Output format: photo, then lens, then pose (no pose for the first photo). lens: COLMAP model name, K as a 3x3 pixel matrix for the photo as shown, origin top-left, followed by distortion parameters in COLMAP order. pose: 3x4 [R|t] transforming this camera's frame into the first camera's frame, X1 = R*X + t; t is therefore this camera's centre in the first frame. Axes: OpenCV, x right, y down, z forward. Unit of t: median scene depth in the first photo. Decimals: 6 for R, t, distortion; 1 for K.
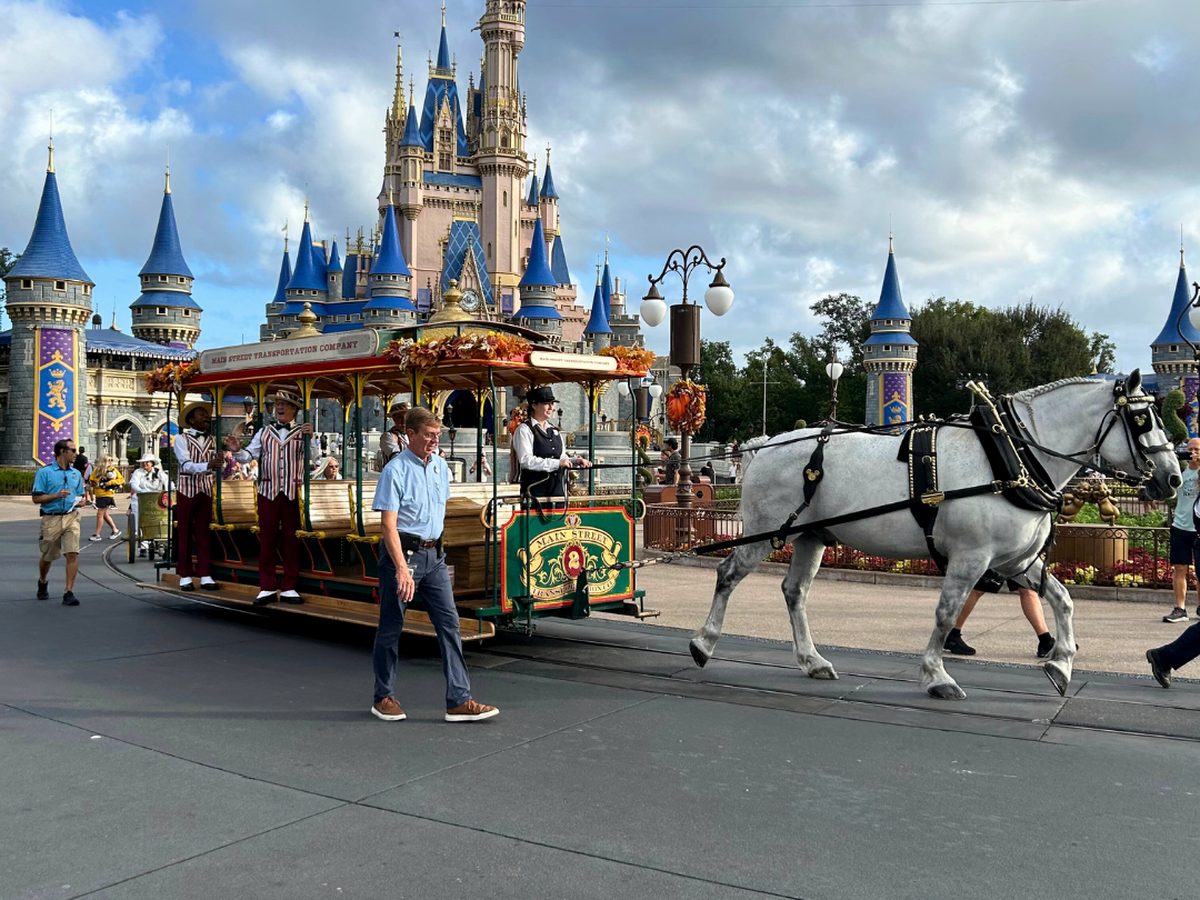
lens RADIAL K [[1641.2, 0, 600.0], [0, 1641.2, 450.0], [0, 0, 1]] dist [0.016635, 0.049044]
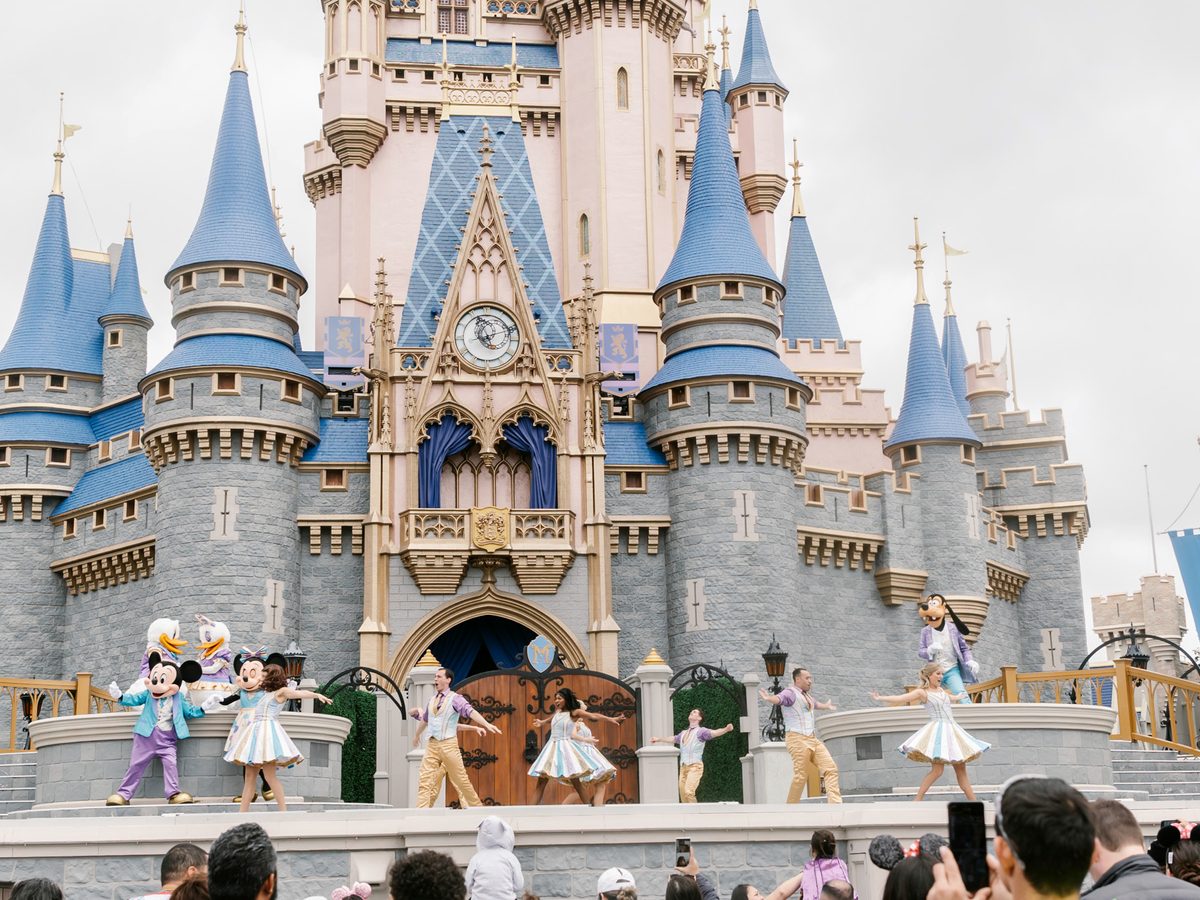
lens RADIAL K [[1641.2, 0, 600.0], [0, 1641.2, 450.0], [0, 0, 1]] dist [0.016635, 0.049044]
pose [[0.973486, -0.085912, -0.211999, 0.003205], [0.031015, 0.967805, -0.249782, 0.004913], [0.226633, 0.236584, 0.944810, 0.696076]]
